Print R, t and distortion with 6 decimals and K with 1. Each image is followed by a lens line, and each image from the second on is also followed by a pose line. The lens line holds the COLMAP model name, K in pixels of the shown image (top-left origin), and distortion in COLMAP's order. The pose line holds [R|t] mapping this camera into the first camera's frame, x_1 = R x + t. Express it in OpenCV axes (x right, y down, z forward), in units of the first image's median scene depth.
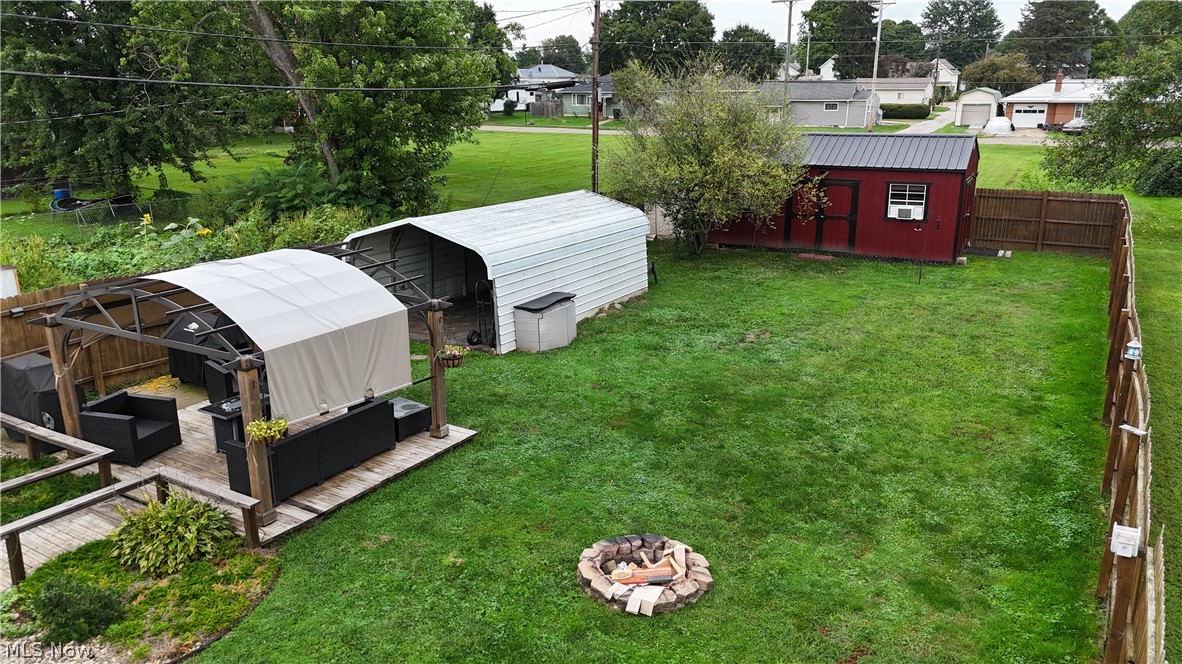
lens RADIAL K [[883.4, 0, 592.0], [0, 883.4, 339.6], [0, 0, 1]] dist [0.021123, -0.009010]
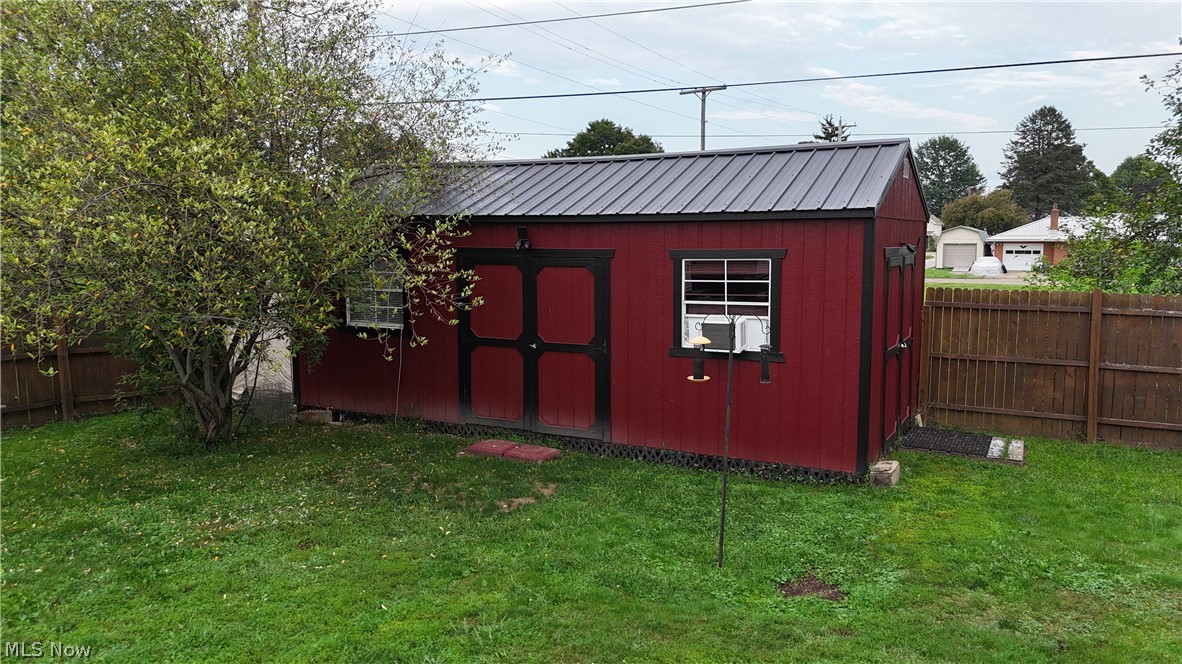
lens RADIAL K [[883.4, 0, 585.2], [0, 883.4, 334.2], [0, 0, 1]] dist [0.021123, -0.009010]
pose [[0.999890, 0.012276, -0.008316, 0.183363], [-0.013577, 0.983432, -0.180766, -0.047237], [0.005959, 0.180859, 0.983491, 0.393251]]
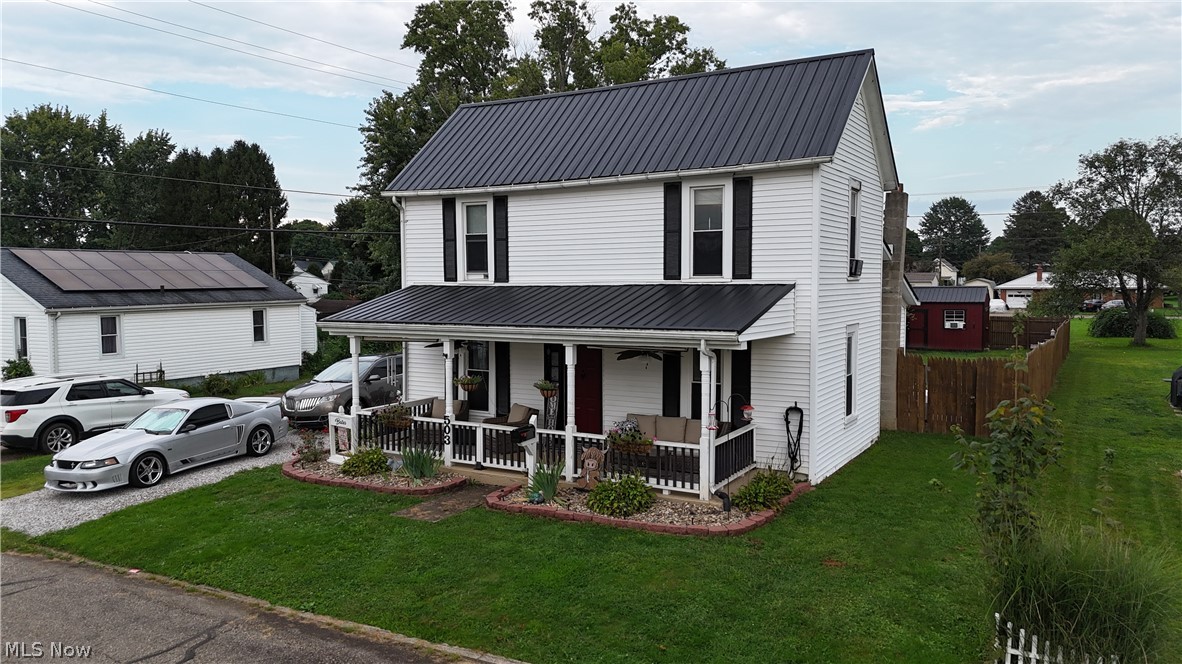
lens RADIAL K [[883.4, 0, 586.7], [0, 883.4, 329.4], [0, 0, 1]] dist [0.021123, -0.009010]
pose [[0.999928, 0.001294, -0.011929, -0.251927], [-0.003989, 0.973465, -0.228800, 0.185665], [0.011316, 0.228831, 0.973400, -0.524502]]
